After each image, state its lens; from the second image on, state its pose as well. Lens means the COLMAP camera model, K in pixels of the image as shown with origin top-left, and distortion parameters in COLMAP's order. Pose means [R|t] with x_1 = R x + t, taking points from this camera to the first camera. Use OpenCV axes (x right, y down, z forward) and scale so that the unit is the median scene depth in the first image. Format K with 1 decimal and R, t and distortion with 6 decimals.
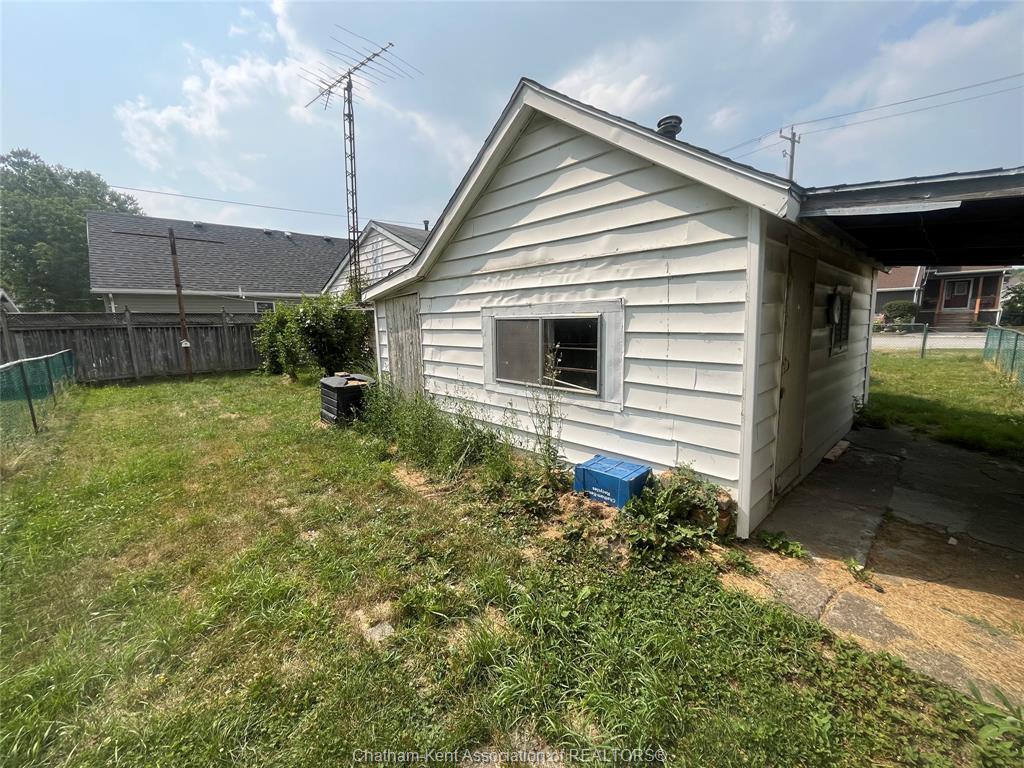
lens RADIAL K [[417.2, 0, 514.4], [0, 417.2, 383.5], [0, 0, 1]] dist [-0.012252, 0.001253]
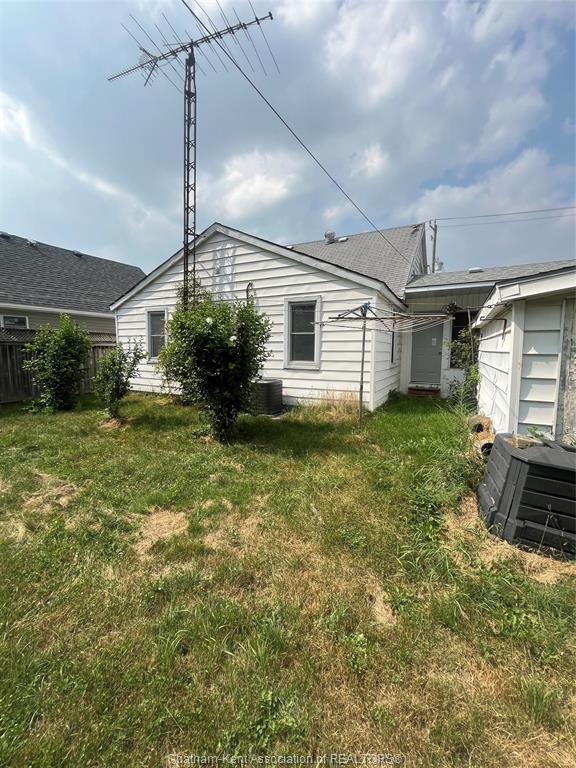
lens RADIAL K [[312.9, 0, 287.0], [0, 312.9, 381.3], [0, 0, 1]] dist [-0.012252, 0.001253]
pose [[0.944881, -0.009113, 0.327288, -0.405810], [0.025901, 0.998560, -0.046972, -0.040895], [-0.326389, 0.052860, 0.943756, 0.370287]]
